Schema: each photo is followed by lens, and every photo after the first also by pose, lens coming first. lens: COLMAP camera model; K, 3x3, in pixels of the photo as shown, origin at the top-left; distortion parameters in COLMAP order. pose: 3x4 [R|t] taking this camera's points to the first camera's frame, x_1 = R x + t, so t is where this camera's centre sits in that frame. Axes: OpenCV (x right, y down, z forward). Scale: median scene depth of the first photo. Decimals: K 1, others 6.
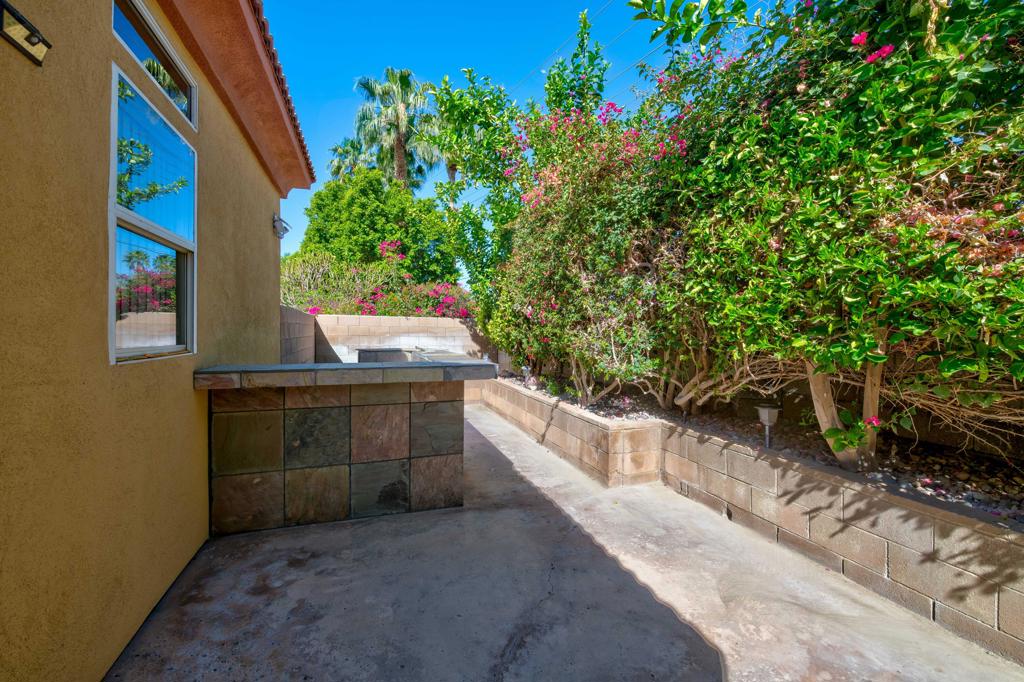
lens RADIAL K [[404.7, 0, 545.7], [0, 404.7, 329.7], [0, 0, 1]] dist [0.015441, -0.003923]
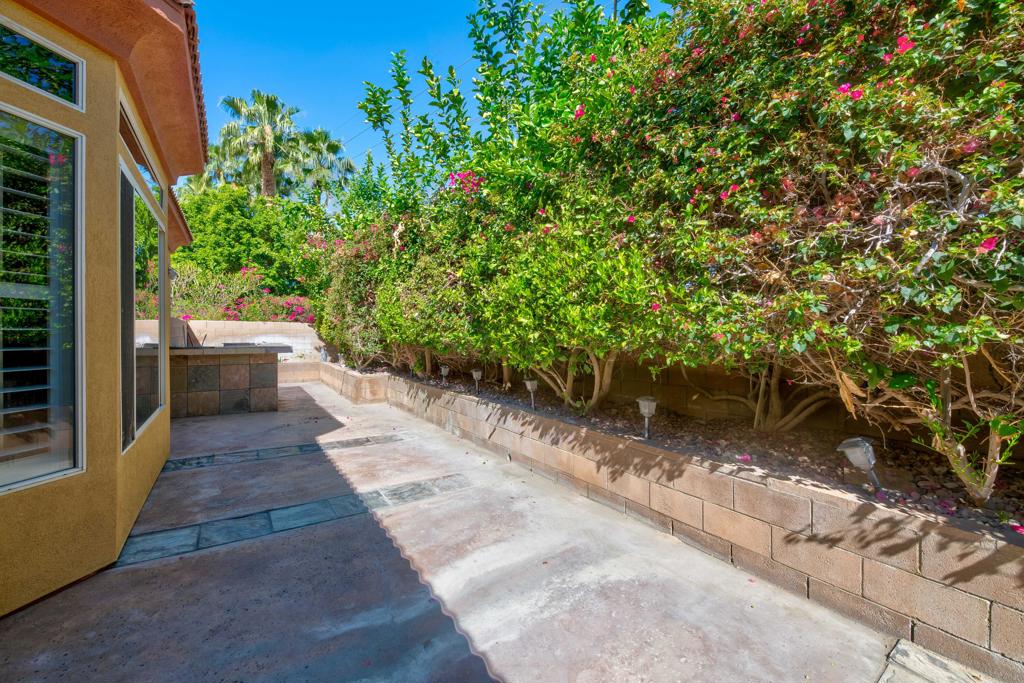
lens RADIAL K [[404.7, 0, 528.6], [0, 404.7, 331.7], [0, 0, 1]] dist [0.015441, -0.003923]
pose [[0.978251, -0.002649, 0.207407, 0.130492], [0.002254, 0.999995, 0.002140, 0.000151], [-0.207412, -0.001626, 0.978252, -0.281471]]
